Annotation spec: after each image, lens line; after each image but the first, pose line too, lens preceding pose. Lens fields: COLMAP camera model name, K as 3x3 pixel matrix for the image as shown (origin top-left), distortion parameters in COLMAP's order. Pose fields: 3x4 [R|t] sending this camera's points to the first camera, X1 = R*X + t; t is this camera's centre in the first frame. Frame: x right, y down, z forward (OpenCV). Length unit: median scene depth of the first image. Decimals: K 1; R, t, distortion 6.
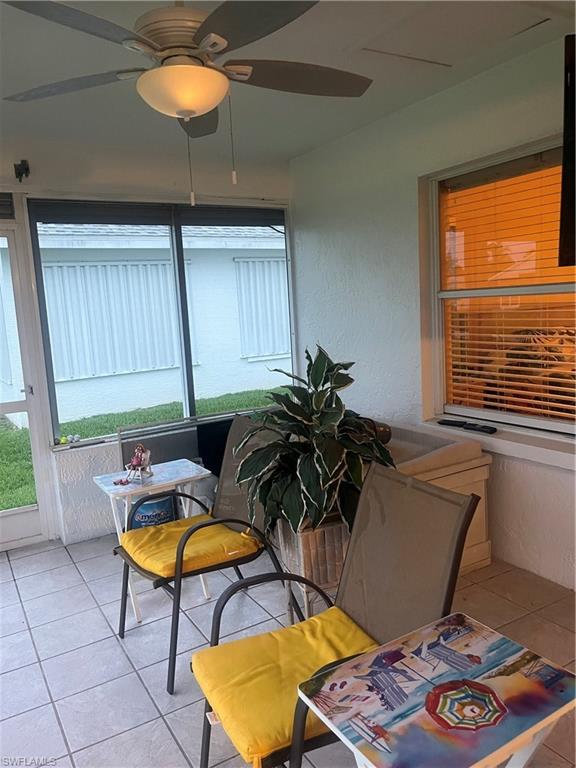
lens RADIAL K [[583.3, 0, 288.0], [0, 583.3, 384.0], [0, 0, 1]] dist [0.073202, -0.105881]
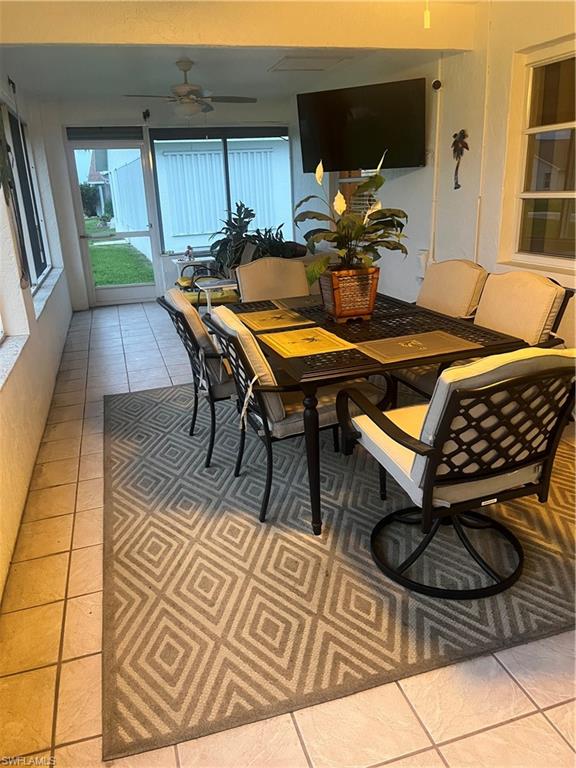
lens RADIAL K [[583.3, 0, 288.0], [0, 583.3, 384.0], [0, 0, 1]] dist [0.073202, -0.105881]
pose [[0.971725, 0.090043, -0.218273, 0.564992], [-0.046527, 0.979326, 0.196863, 0.132937], [0.231486, -0.181141, 0.955825, -1.027523]]
